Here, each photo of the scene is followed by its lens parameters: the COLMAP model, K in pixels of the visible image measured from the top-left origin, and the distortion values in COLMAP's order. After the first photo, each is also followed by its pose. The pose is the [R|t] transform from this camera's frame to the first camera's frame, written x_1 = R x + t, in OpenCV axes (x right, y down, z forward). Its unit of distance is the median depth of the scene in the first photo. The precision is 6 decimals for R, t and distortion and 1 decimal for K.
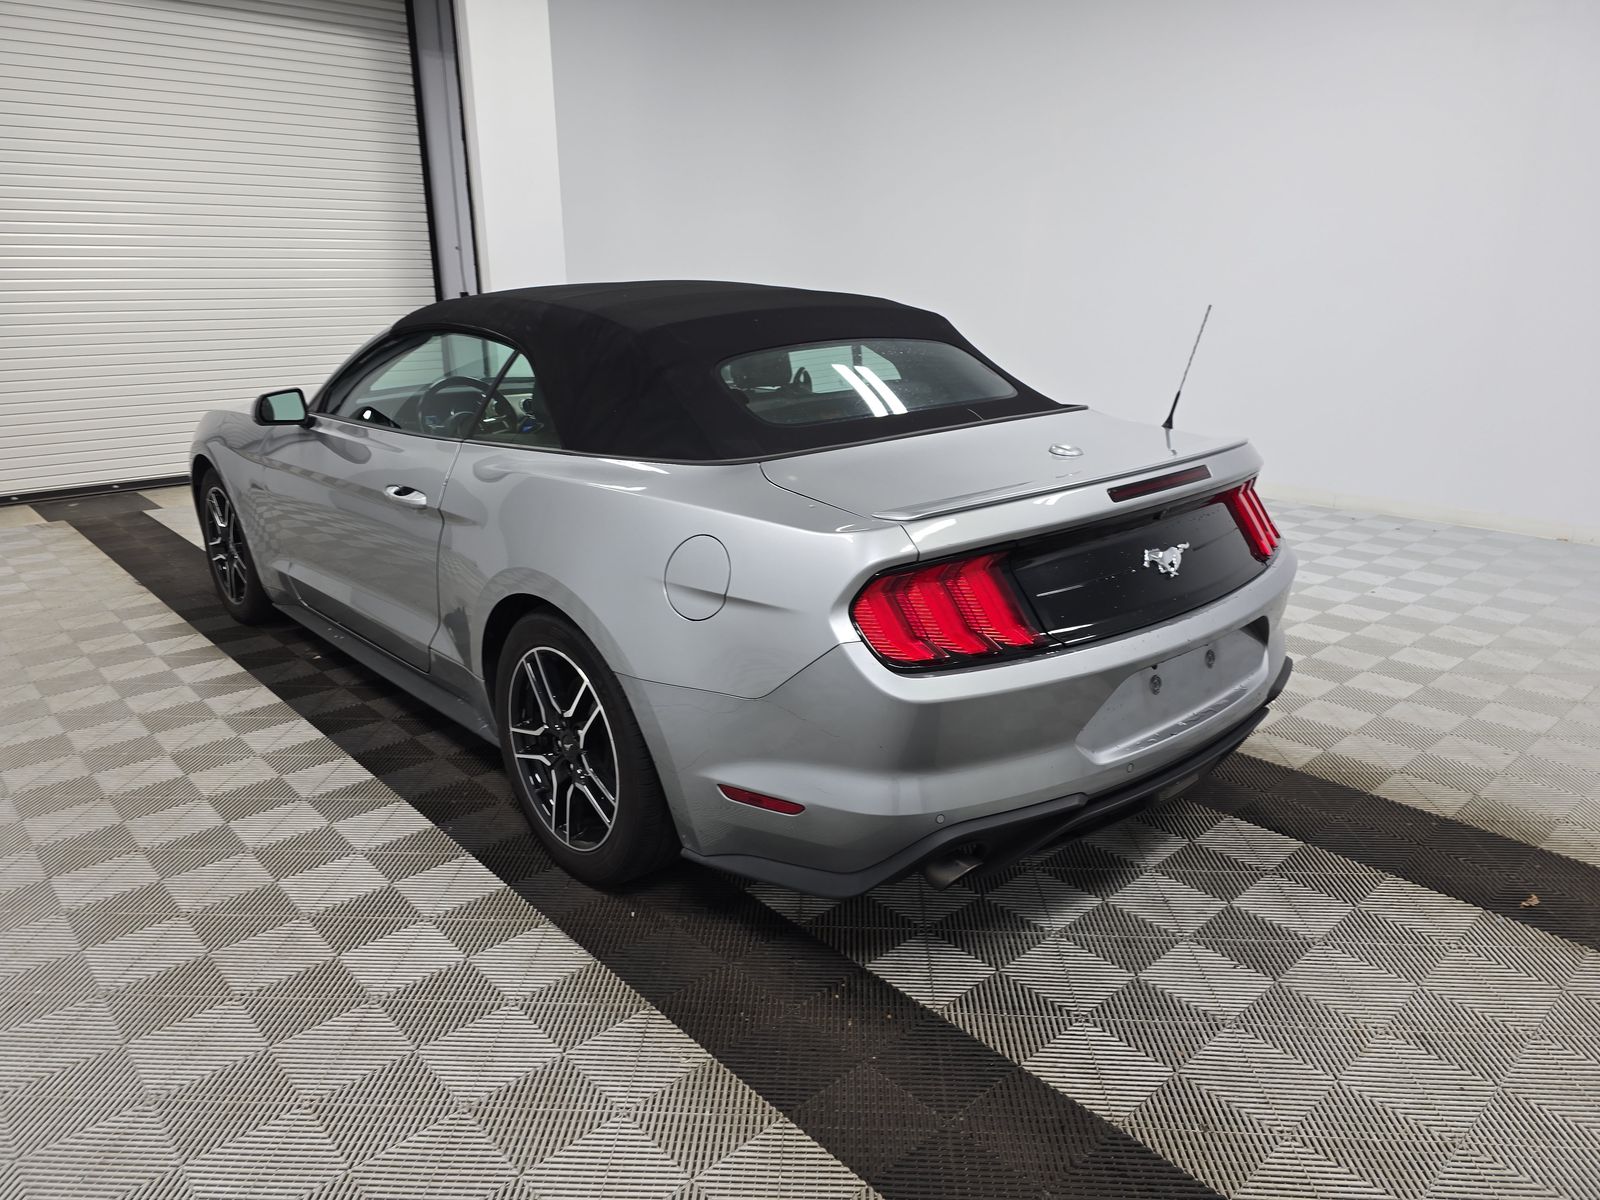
lens RADIAL K [[1067.4, 0, 800.0], [0, 1067.4, 600.0], [0, 0, 1]] dist [0.039691, -0.000212]
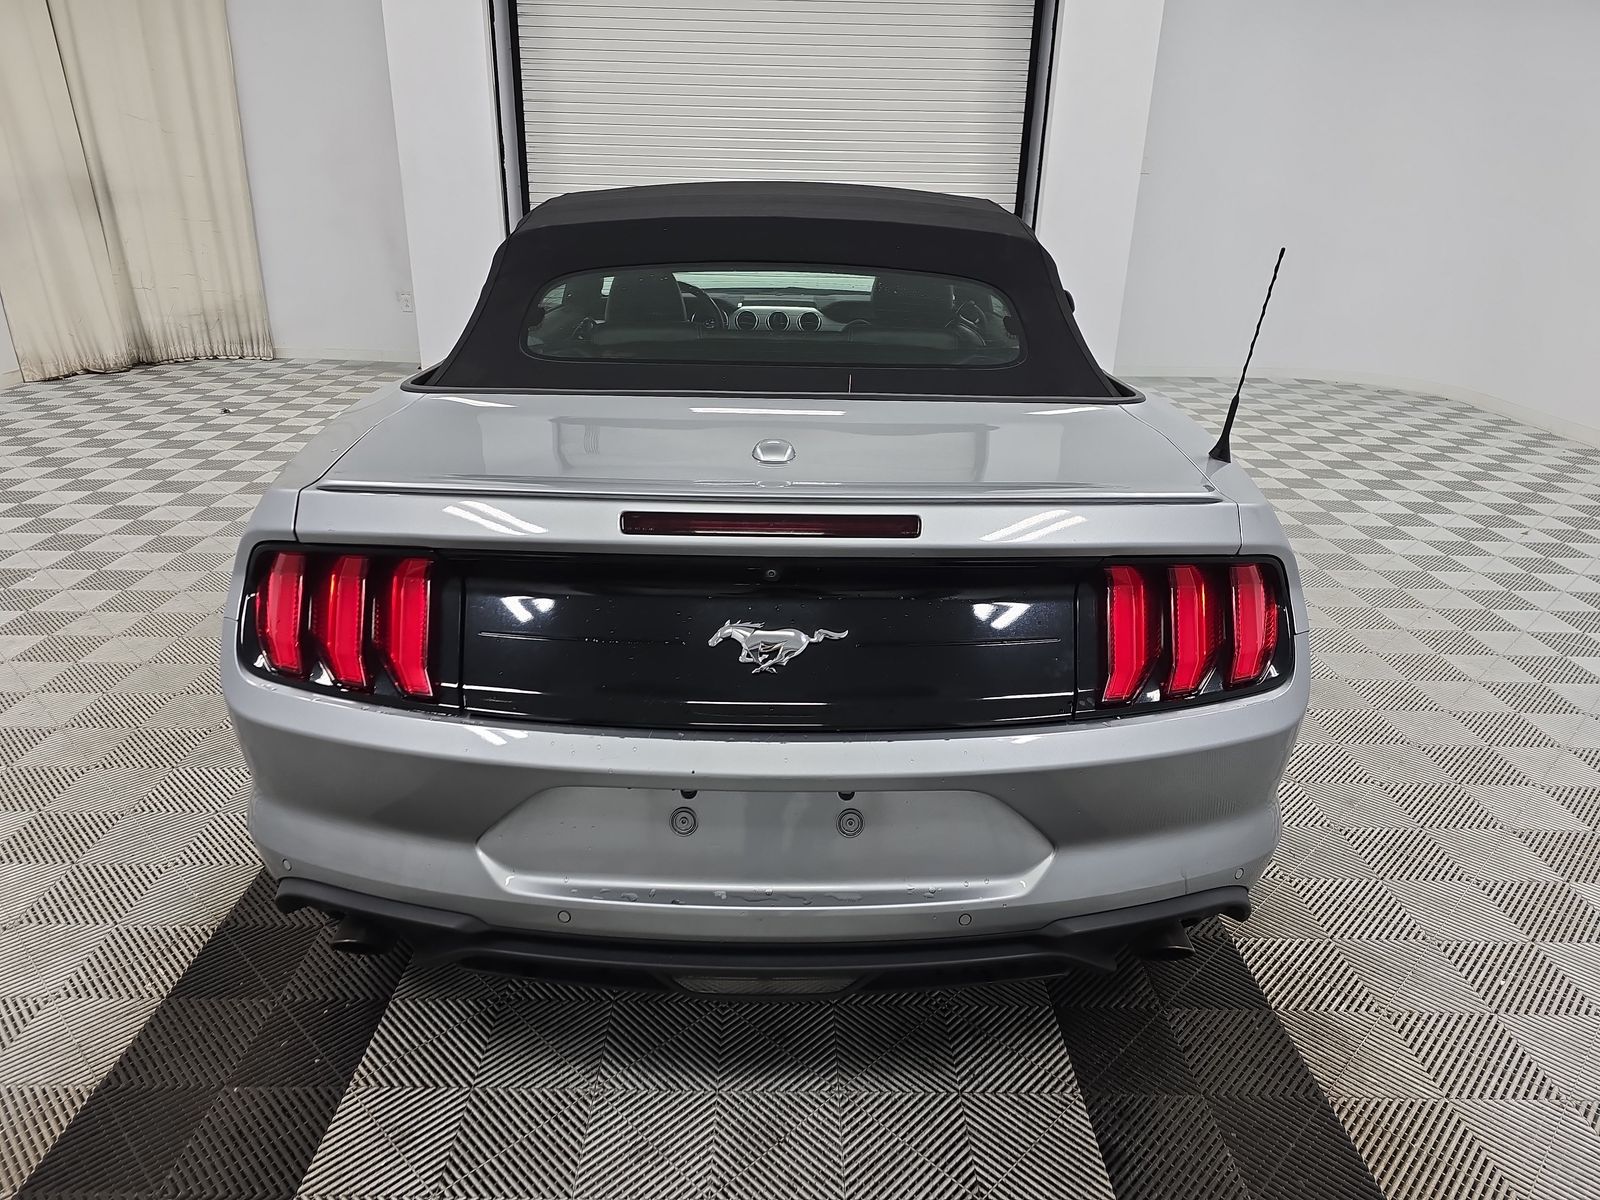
lens RADIAL K [[1067.4, 0, 800.0], [0, 1067.4, 600.0], [0, 0, 1]] dist [0.039691, -0.000212]
pose [[0.741591, 0.253811, -0.620985, 0.742149], [-0.214709, 0.966775, 0.138734, -0.155386], [0.635565, 0.030447, 0.771447, 0.522520]]
